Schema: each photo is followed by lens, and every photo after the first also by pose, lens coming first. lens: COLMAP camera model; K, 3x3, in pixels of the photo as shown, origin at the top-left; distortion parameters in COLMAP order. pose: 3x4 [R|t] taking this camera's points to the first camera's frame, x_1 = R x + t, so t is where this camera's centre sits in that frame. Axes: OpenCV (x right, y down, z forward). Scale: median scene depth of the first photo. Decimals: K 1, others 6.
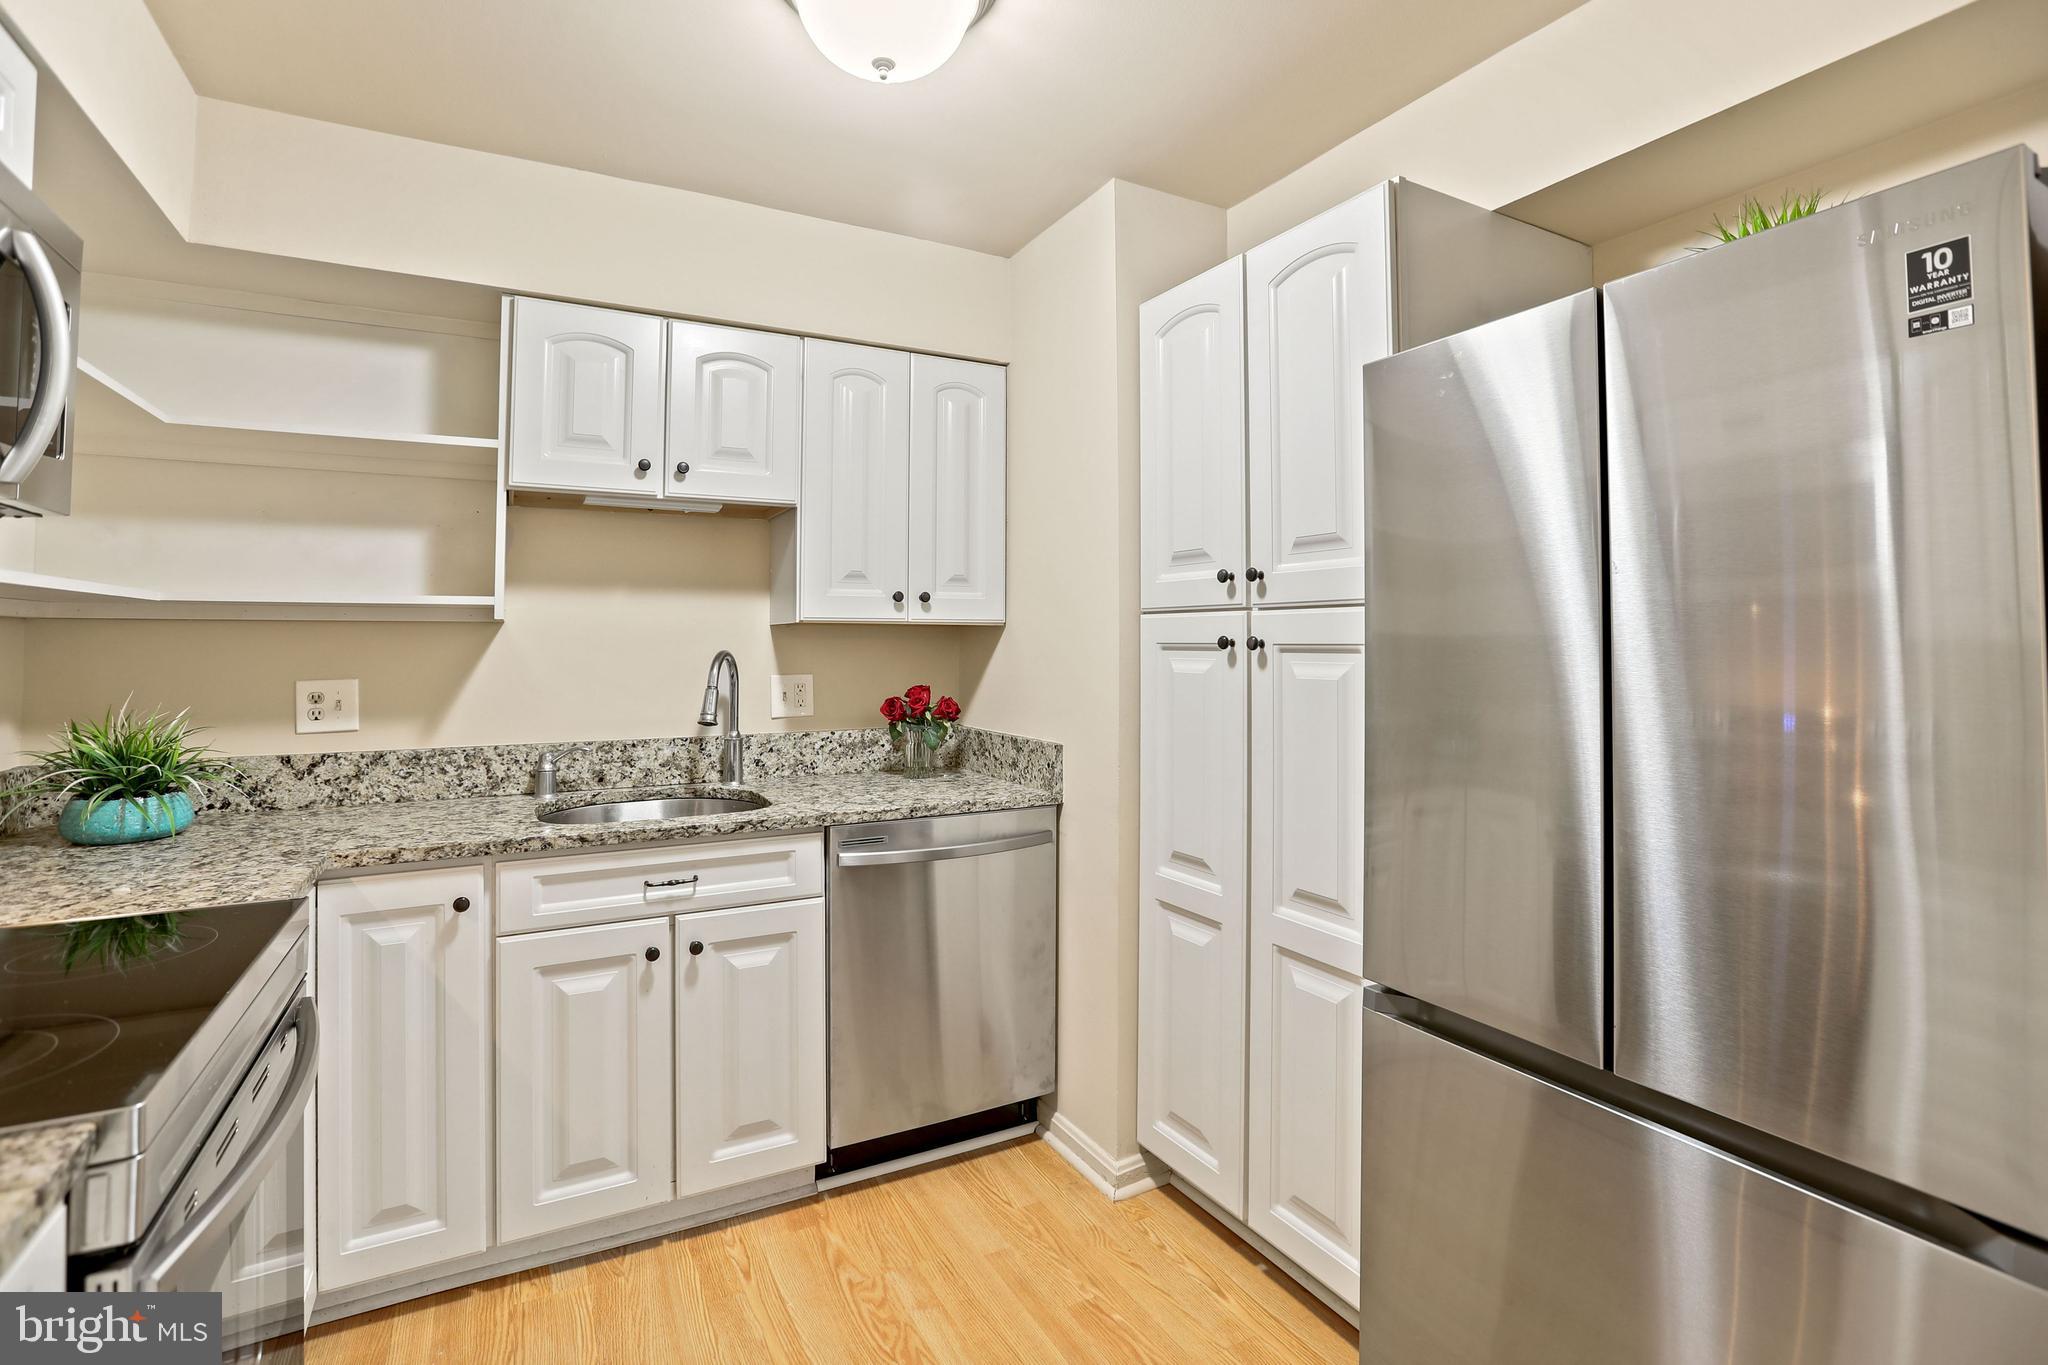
lens RADIAL K [[948.5, 0, 1033.3], [0, 948.5, 610.8], [0, 0, 1]] dist [-0.039215, 0.011851]
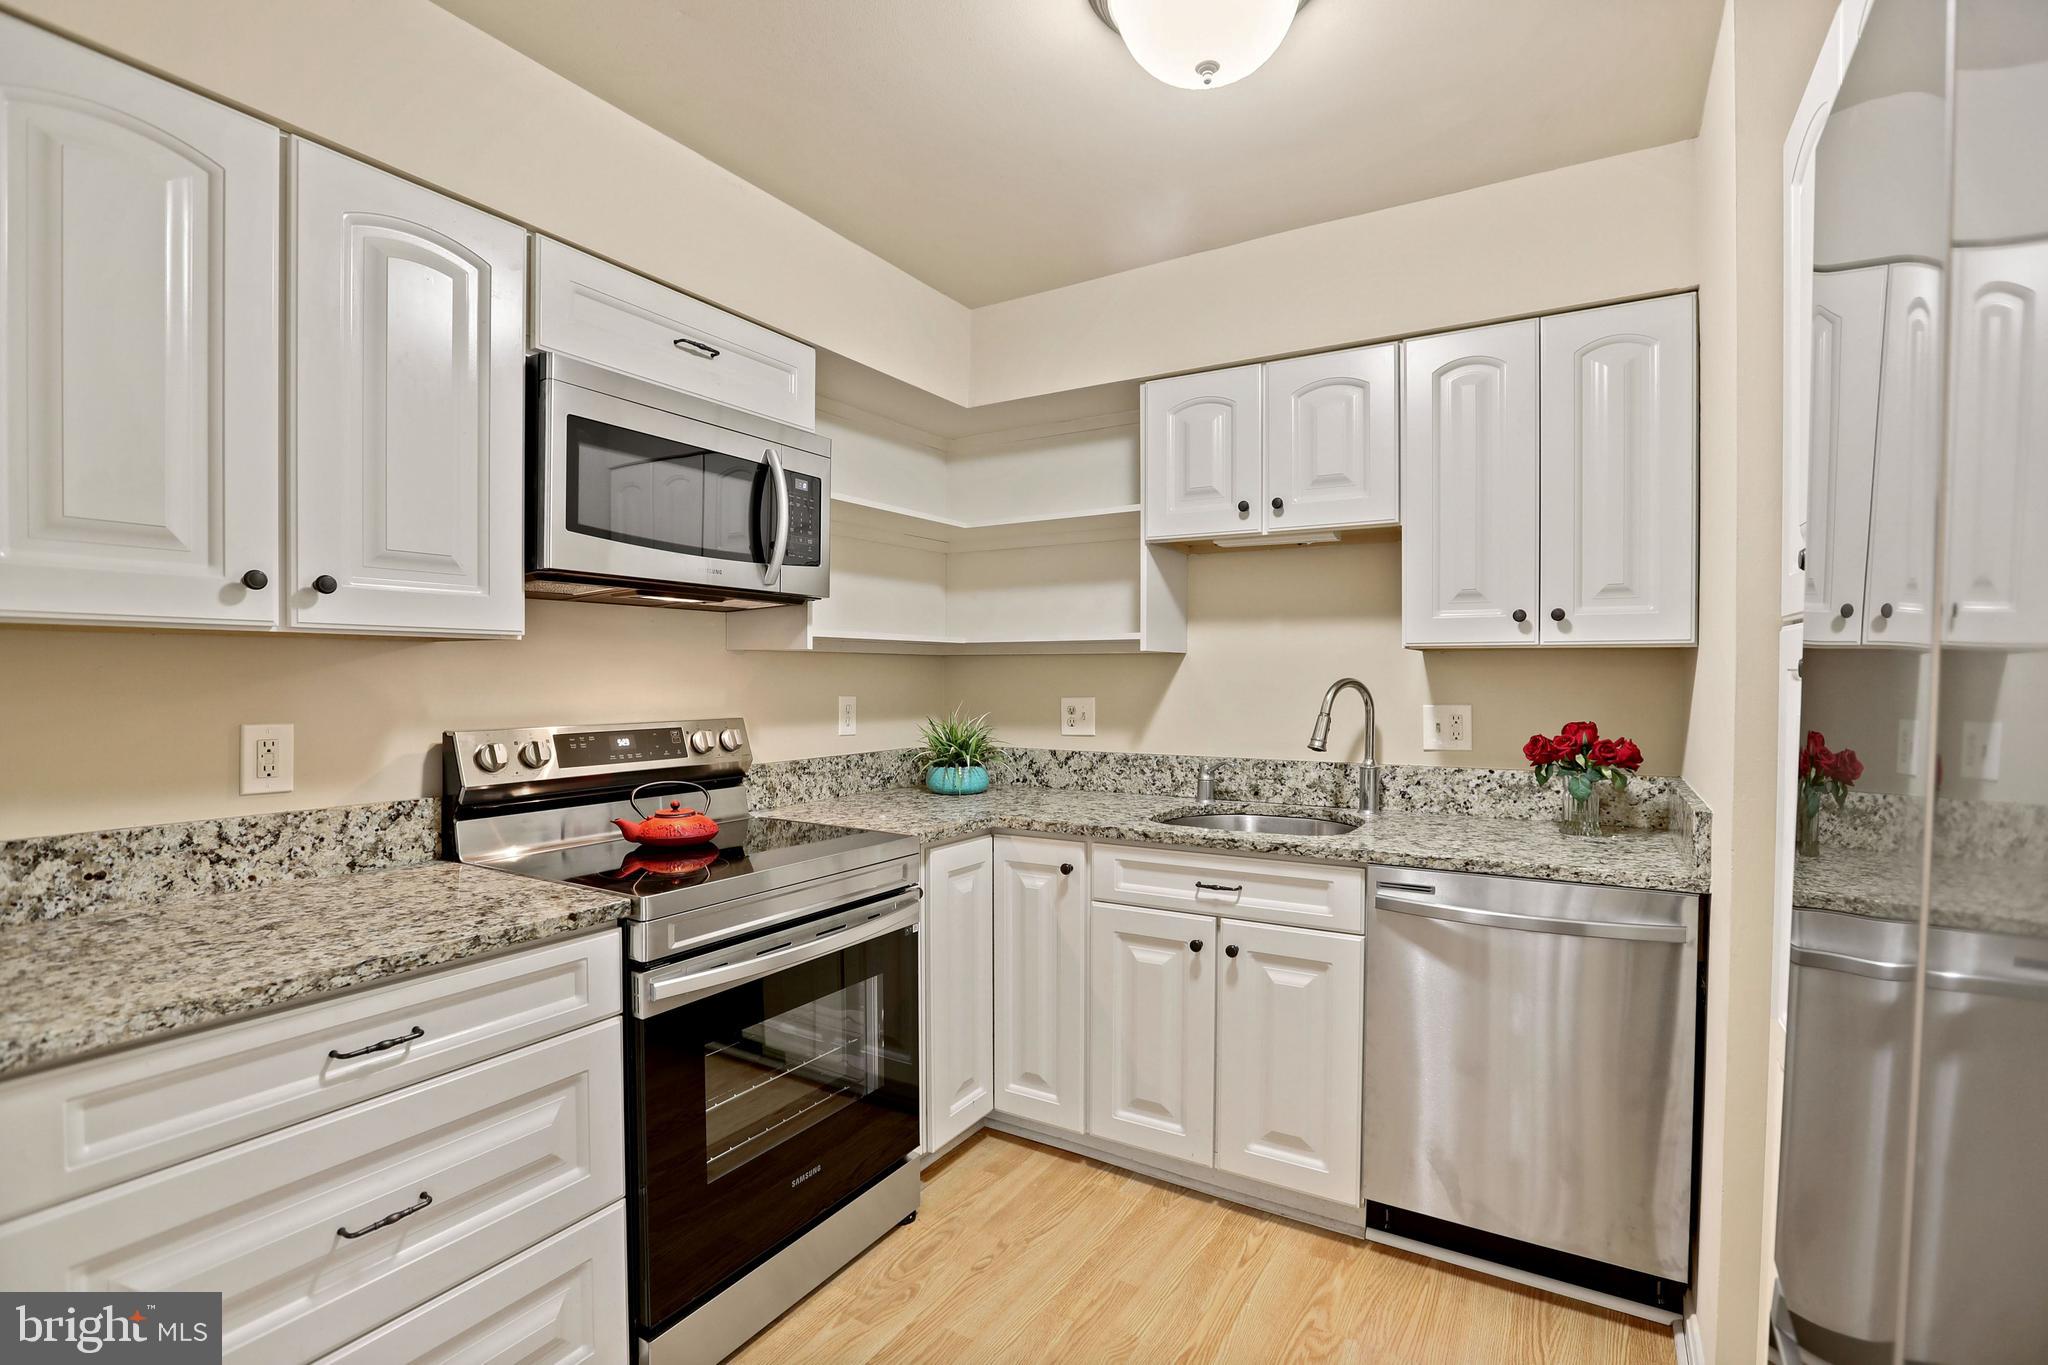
lens RADIAL K [[948.5, 0, 1019.9], [0, 948.5, 681.0], [0, 0, 1]] dist [-0.039215, 0.011851]
pose [[0.499618, 0.009428, -0.866194, 0.414538], [0.031226, 0.999095, 0.028886, 0.006370], [0.865683, -0.041479, 0.498872, 0.229215]]
